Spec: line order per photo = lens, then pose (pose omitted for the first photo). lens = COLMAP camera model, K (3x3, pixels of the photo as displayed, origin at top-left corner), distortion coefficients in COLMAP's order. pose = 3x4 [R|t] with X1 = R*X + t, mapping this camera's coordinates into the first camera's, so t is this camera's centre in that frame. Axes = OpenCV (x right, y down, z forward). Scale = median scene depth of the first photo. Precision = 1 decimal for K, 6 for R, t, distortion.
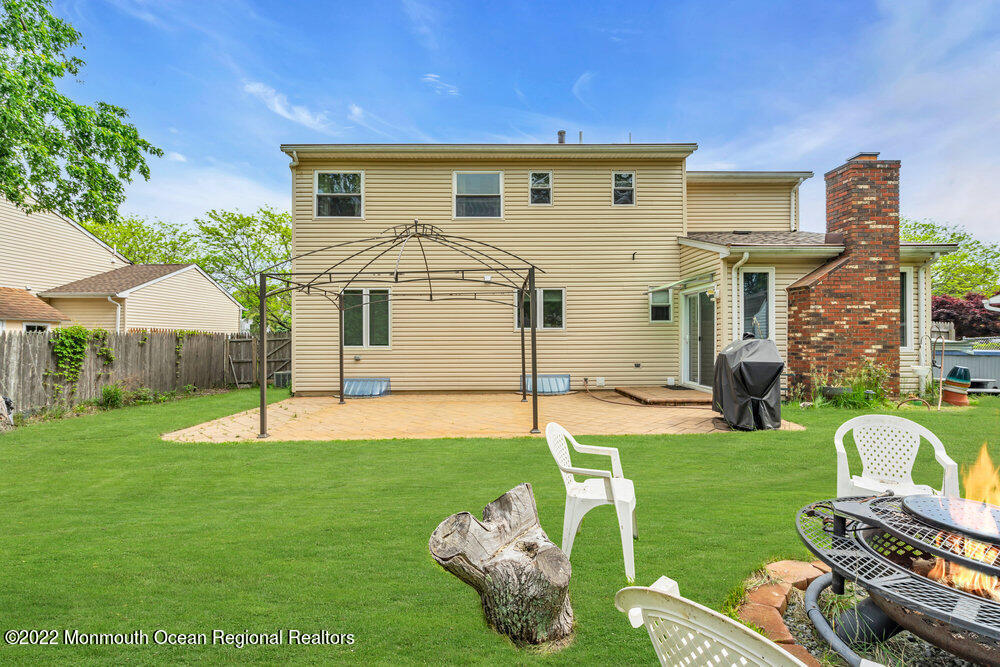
lens RADIAL K [[456.1, 0, 497.3], [0, 456.1, 337.1], [0, 0, 1]] dist [0.003978, 0.001911]
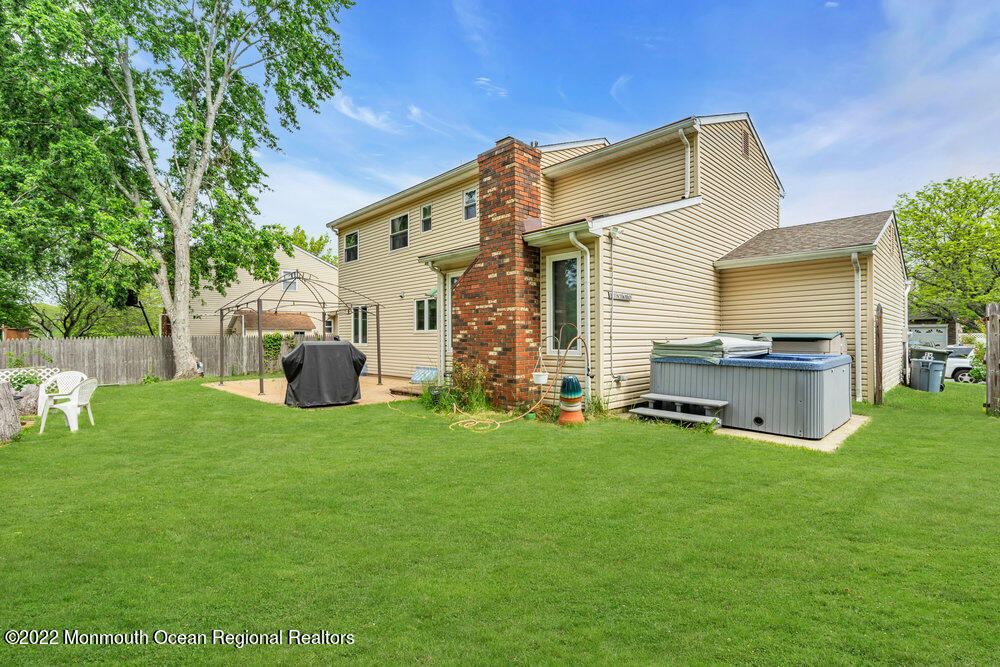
lens RADIAL K [[456.1, 0, 496.9], [0, 456.1, 333.5], [0, 0, 1]] dist [0.003978, 0.001911]
pose [[0.685824, -0.007318, -0.727731, 1.315698], [0.005929, 0.999972, -0.004469, -0.005251], [0.727744, -0.001250, 0.685848, 0.325571]]
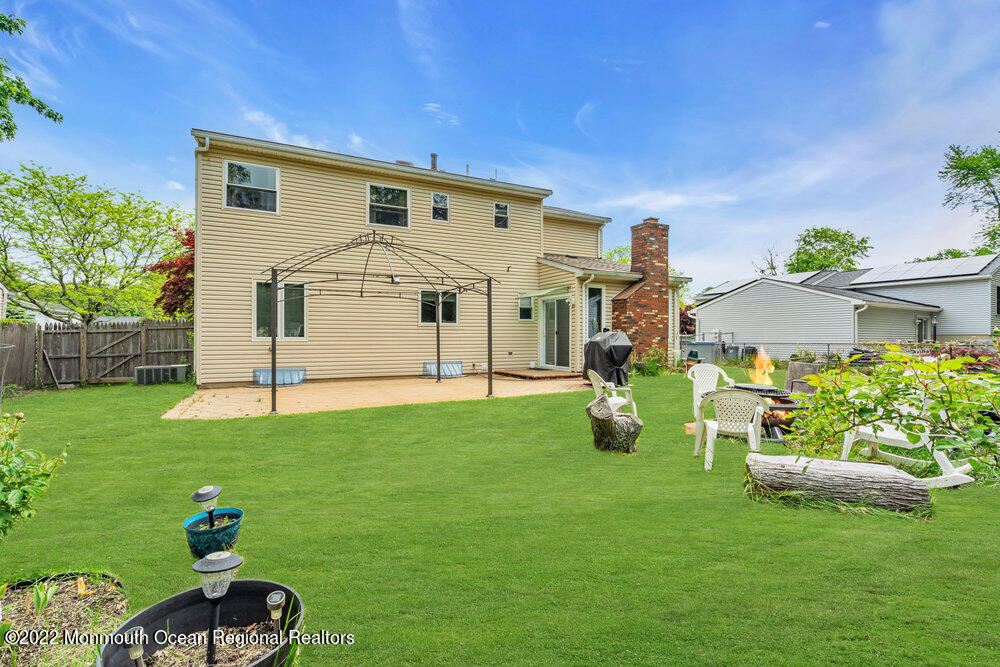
lens RADIAL K [[456.1, 0, 505.1], [0, 456.1, 334.7], [0, 0, 1]] dist [0.003978, 0.001911]
pose [[0.893232, 0.007252, 0.449537, -0.336144], [-0.006852, 0.999973, -0.002517, 0.014388], [-0.449543, -0.000832, 0.893258, -0.176918]]
